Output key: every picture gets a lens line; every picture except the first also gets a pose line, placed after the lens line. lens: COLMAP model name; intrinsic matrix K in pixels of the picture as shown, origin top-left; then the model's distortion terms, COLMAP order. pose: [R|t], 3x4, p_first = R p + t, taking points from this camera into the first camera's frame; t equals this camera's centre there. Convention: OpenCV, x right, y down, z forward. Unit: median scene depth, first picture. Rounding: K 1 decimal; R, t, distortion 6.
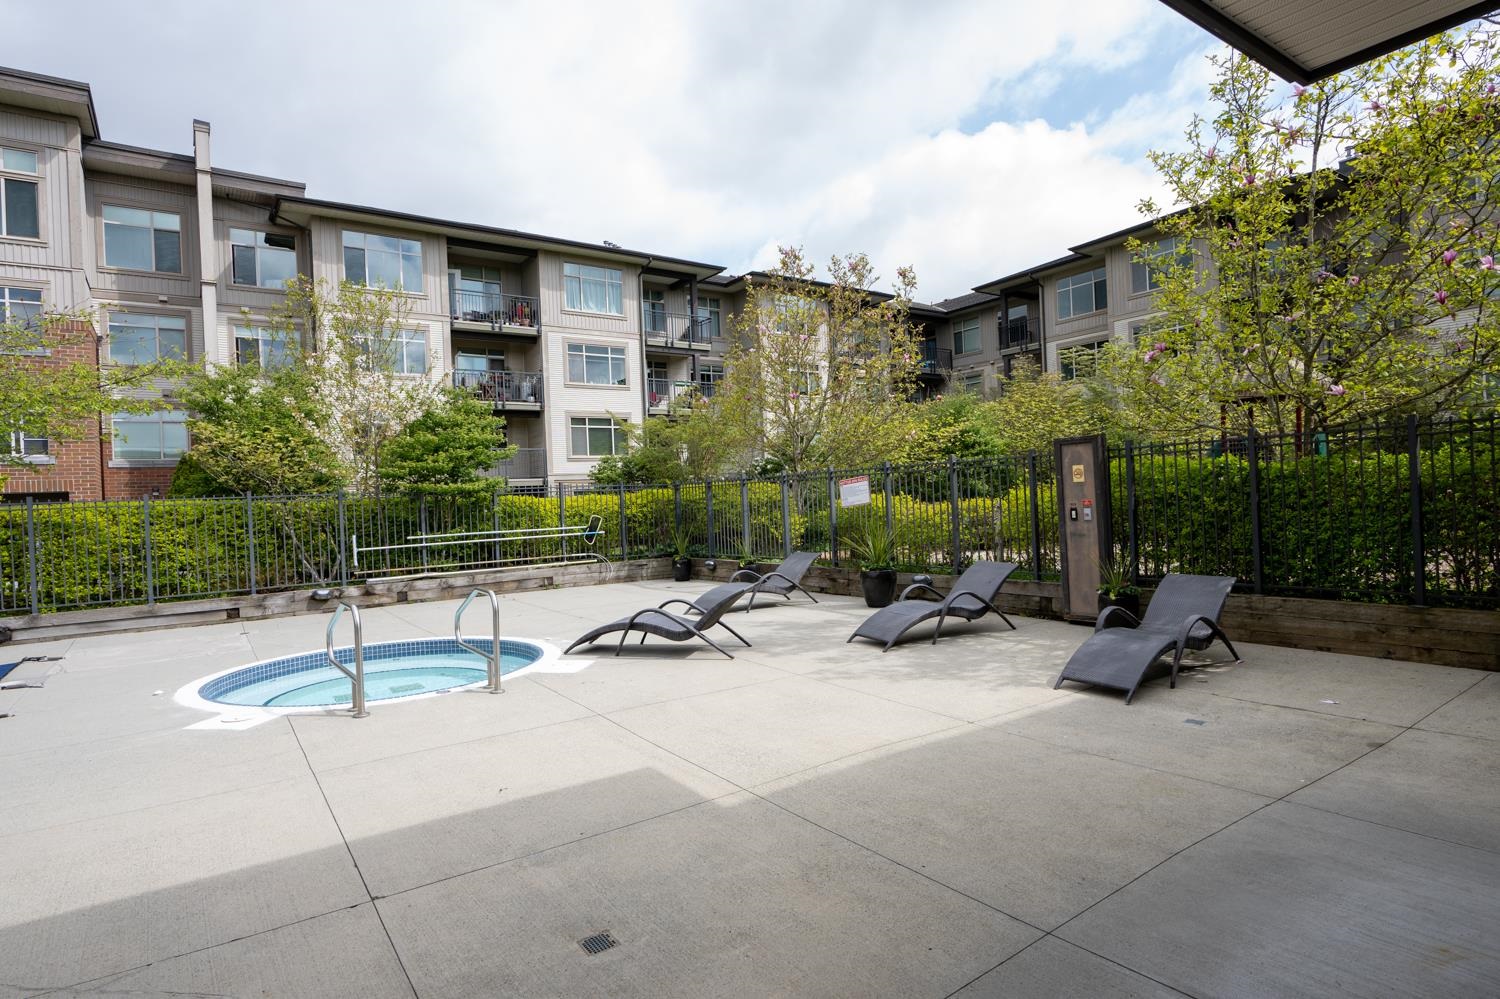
lens RADIAL K [[790.1, 0, 749.4], [0, 790.1, 497.5], [0, 0, 1]] dist [0.000346, -0.000284]
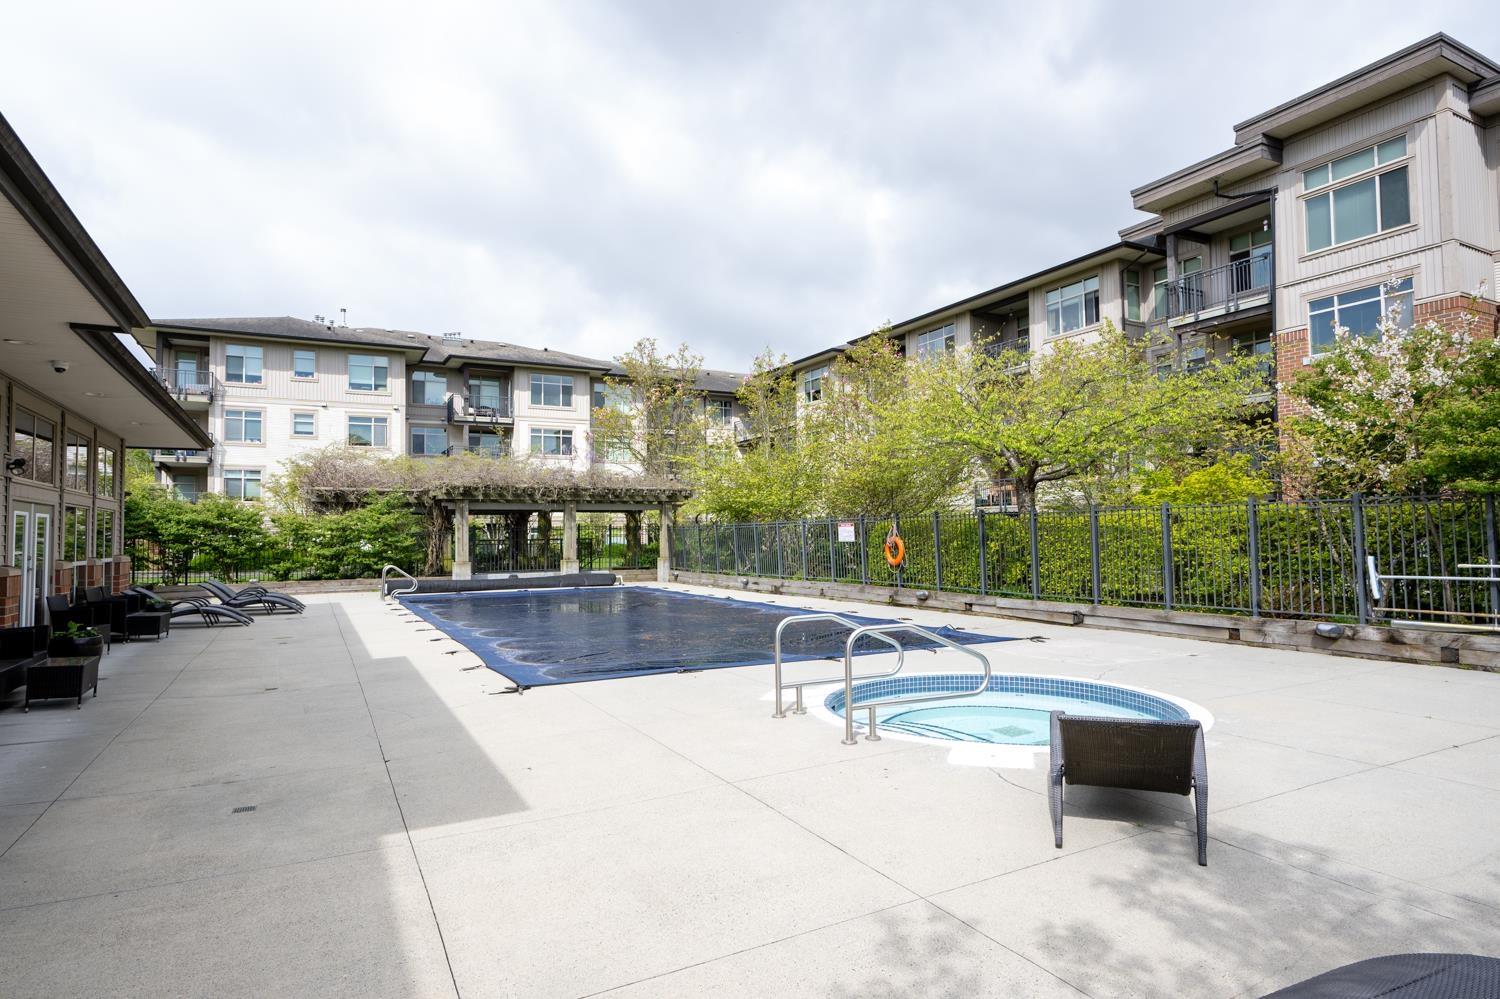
lens RADIAL K [[836.3, 0, 748.5], [0, 836.3, 500.8], [0, 0, 1]] dist [-0.000015, 0.001282]
pose [[-0.133781, 0.001586, -0.991010, 0.345848], [0.020589, 0.999787, -0.001179, -0.013679], [0.990797, -0.020561, -0.133785, 0.566508]]
